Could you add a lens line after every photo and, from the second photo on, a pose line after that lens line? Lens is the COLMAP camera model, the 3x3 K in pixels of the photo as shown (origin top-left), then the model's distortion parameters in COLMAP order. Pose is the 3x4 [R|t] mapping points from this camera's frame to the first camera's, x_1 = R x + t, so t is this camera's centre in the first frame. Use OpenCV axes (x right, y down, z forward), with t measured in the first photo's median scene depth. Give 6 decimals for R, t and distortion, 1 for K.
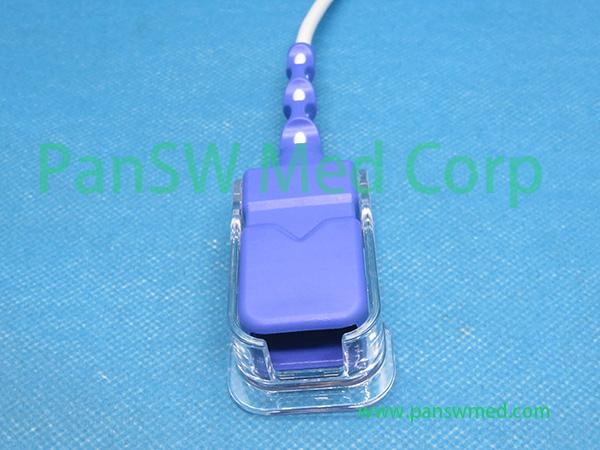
lens RADIAL K [[928.4, 0, 301.0], [0, 928.4, 223.4], [0, 0, 1]] dist [-0.173817, 0.000000]
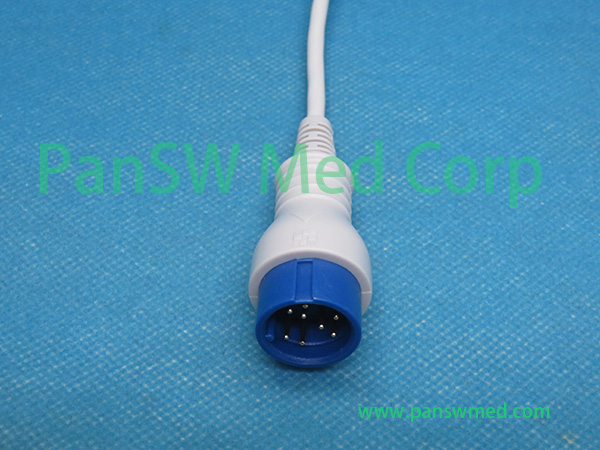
lens RADIAL K [[928.4, 0, 296.5], [0, 928.4, 227.3], [0, 0, 1]] dist [-0.173817, 0.000000]
pose [[0.997021, -0.047982, -0.060387, -0.007477], [0.032976, 0.972953, -0.228638, 0.139211], [0.069724, 0.225966, 0.971637, 0.192531]]
